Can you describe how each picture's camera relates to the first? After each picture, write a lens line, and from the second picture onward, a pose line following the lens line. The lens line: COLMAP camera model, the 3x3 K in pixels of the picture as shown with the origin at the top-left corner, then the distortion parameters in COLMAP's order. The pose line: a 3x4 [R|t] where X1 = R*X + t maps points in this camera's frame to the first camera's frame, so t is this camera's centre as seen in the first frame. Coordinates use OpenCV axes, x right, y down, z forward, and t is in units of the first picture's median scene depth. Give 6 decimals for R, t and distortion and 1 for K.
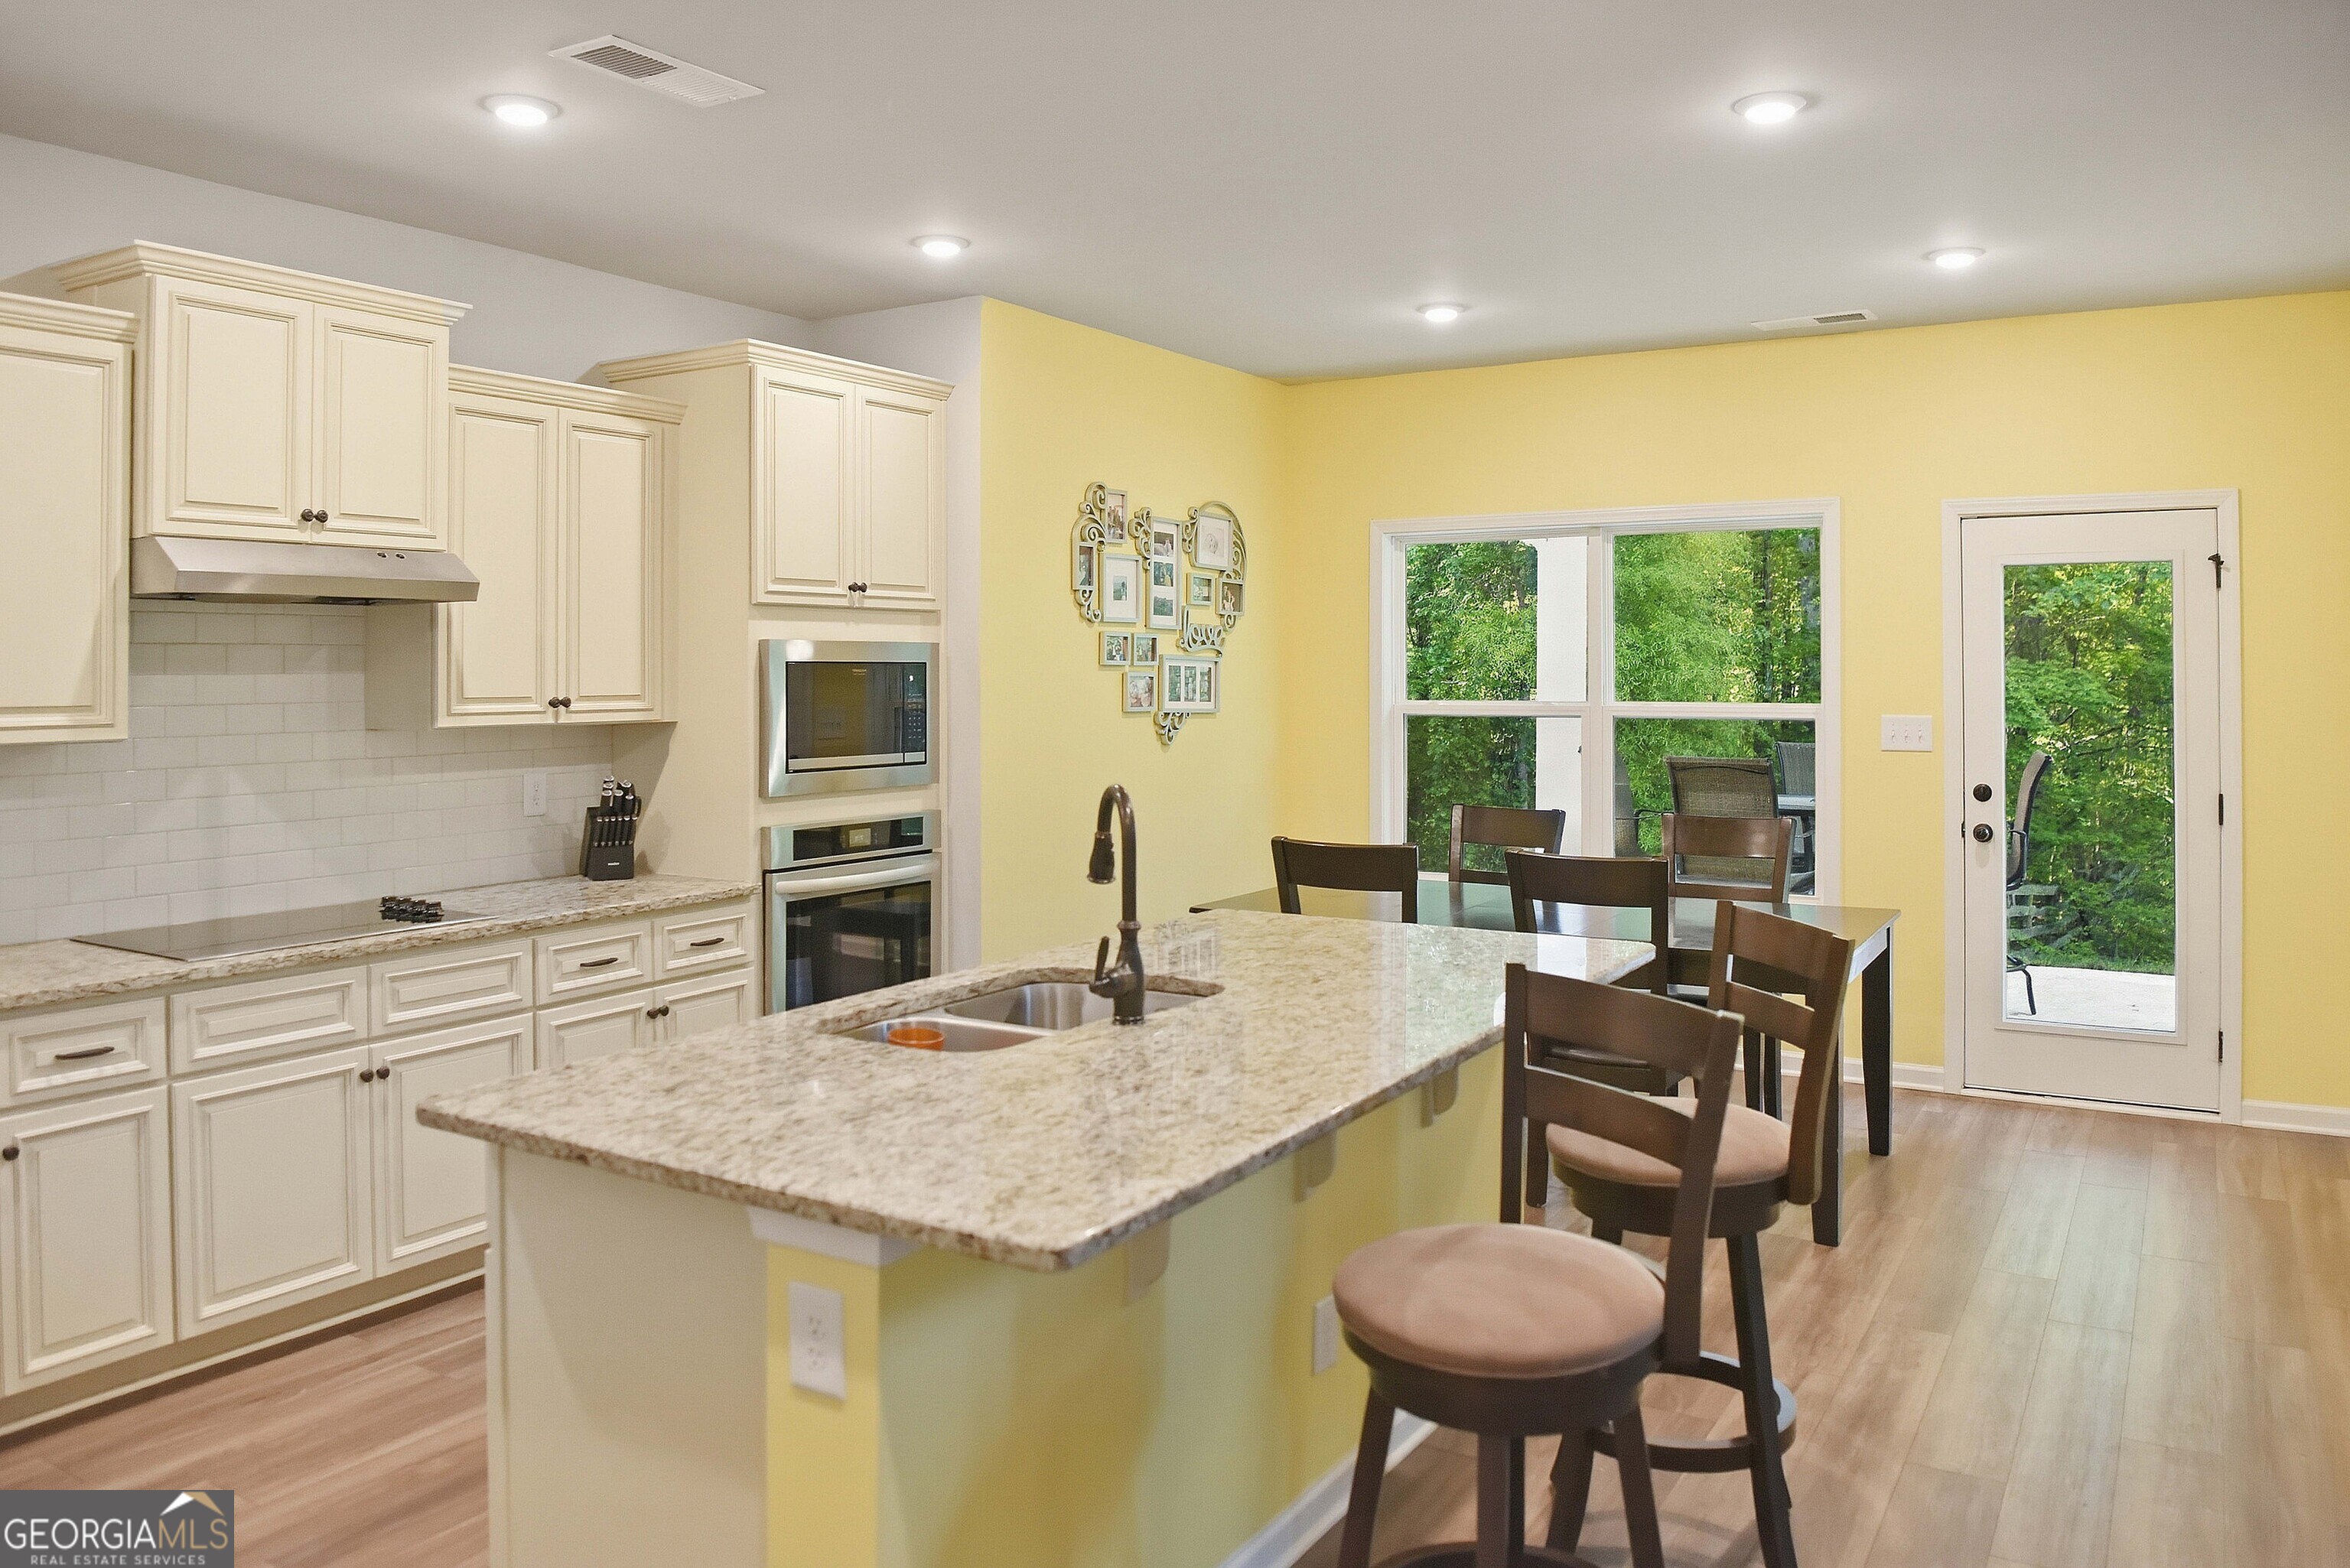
lens RADIAL K [[1671.6, 0, 1169.1], [0, 1671.6, 764.9], [0, 0, 1]] dist [-0.078076, 0.019344]
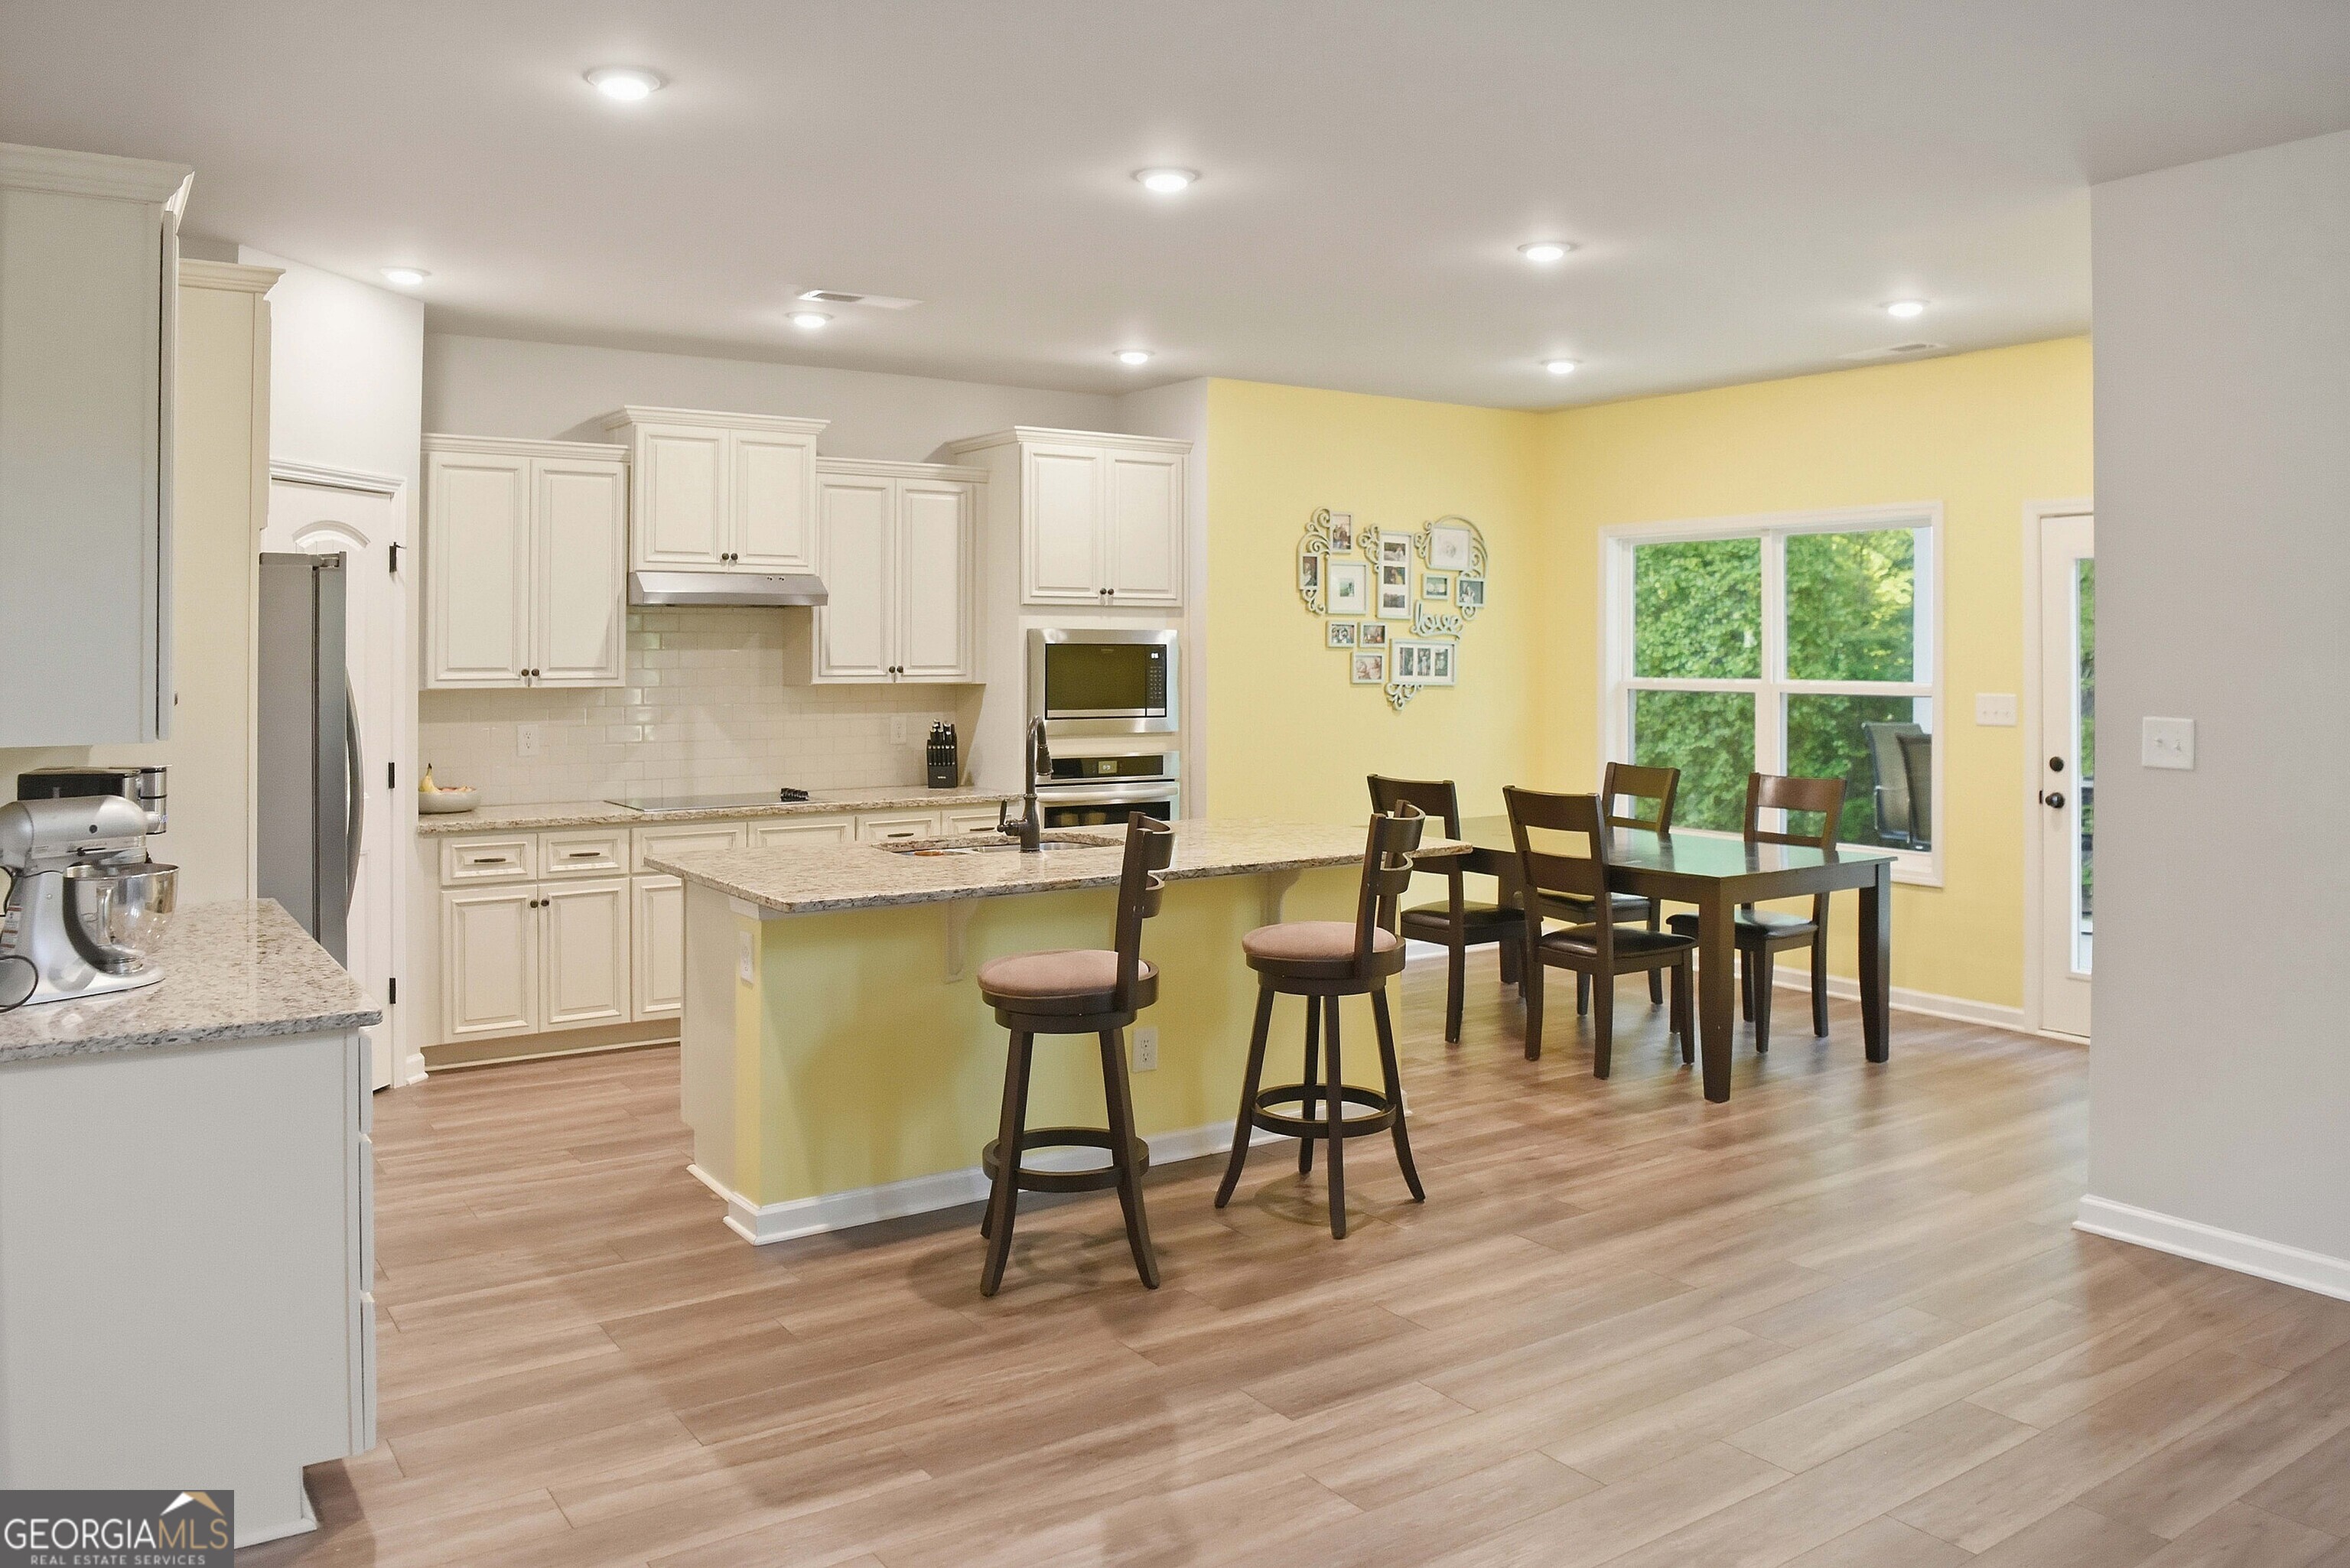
lens RADIAL K [[1671.6, 0, 1173.4], [0, 1671.6, 794.3], [0, 0, 1]] dist [-0.078076, 0.019344]
pose [[0.913497, 0.037213, -0.405140, 0.464880], [-0.026105, 0.999117, 0.032910, 0.019274], [0.406007, -0.019487, 0.913662, -0.298303]]
